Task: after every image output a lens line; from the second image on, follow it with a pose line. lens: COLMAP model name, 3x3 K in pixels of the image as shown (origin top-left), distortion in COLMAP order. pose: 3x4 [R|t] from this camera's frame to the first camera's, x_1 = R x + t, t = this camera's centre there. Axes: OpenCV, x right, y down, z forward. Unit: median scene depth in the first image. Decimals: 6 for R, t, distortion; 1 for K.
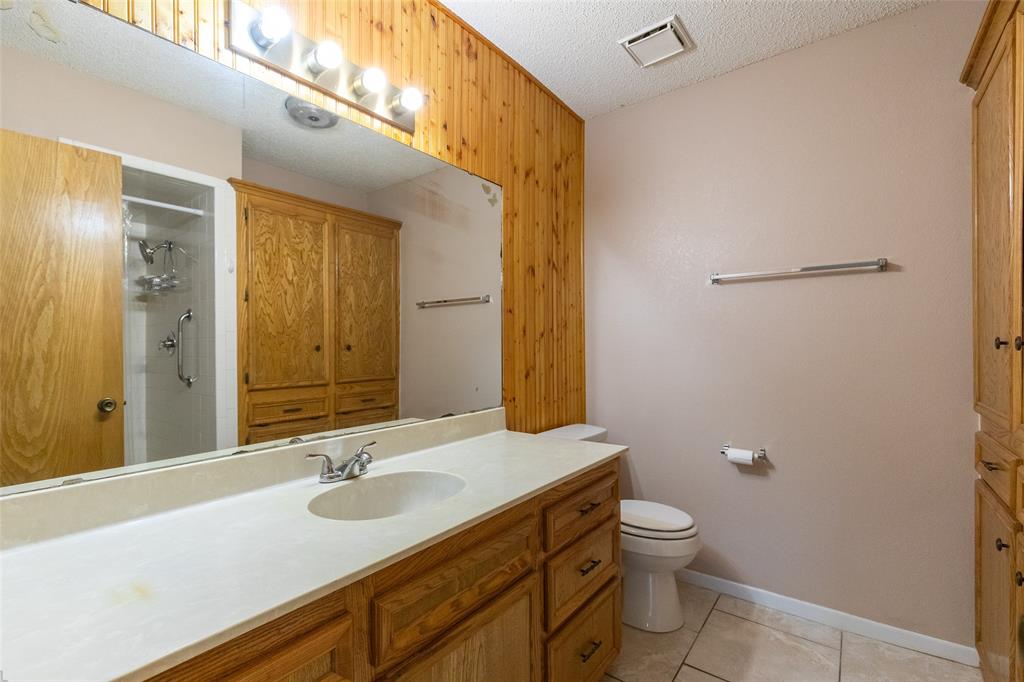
lens RADIAL K [[469.2, 0, 508.1], [0, 469.2, 345.7], [0, 0, 1]] dist [0.001046, 0.000002]
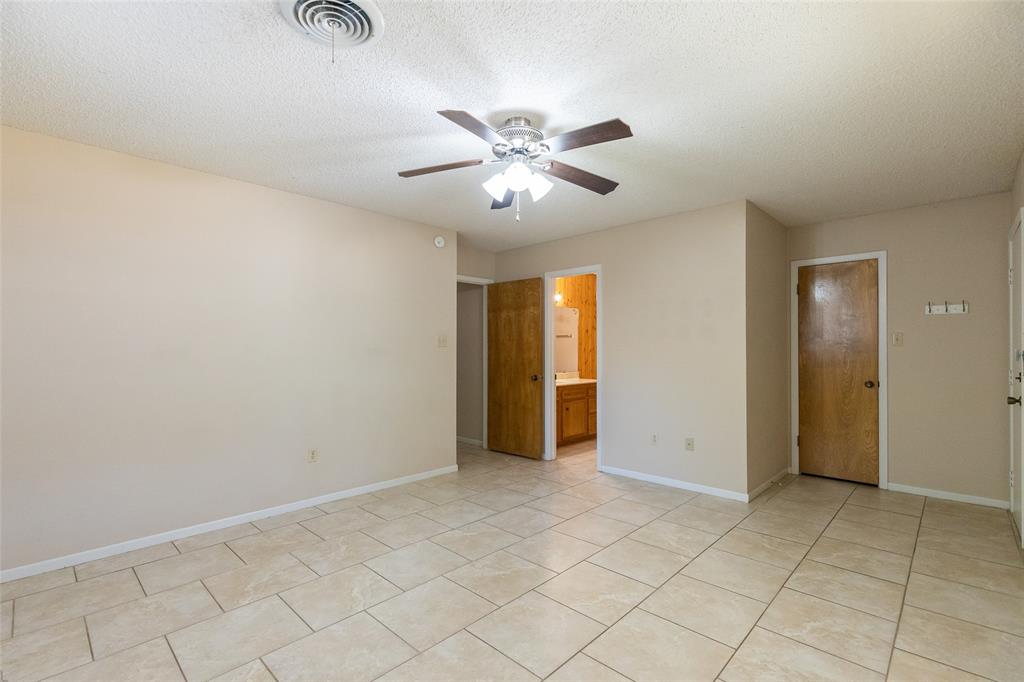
lens RADIAL K [[469.2, 0, 508.1], [0, 469.2, 345.7], [0, 0, 1]] dist [0.001046, 0.000002]
pose [[0.989847, 0.004289, -0.142069, -0.031720], [-0.005518, 0.999951, -0.008255, -0.030351], [0.142026, 0.008955, 0.989822, -2.445706]]
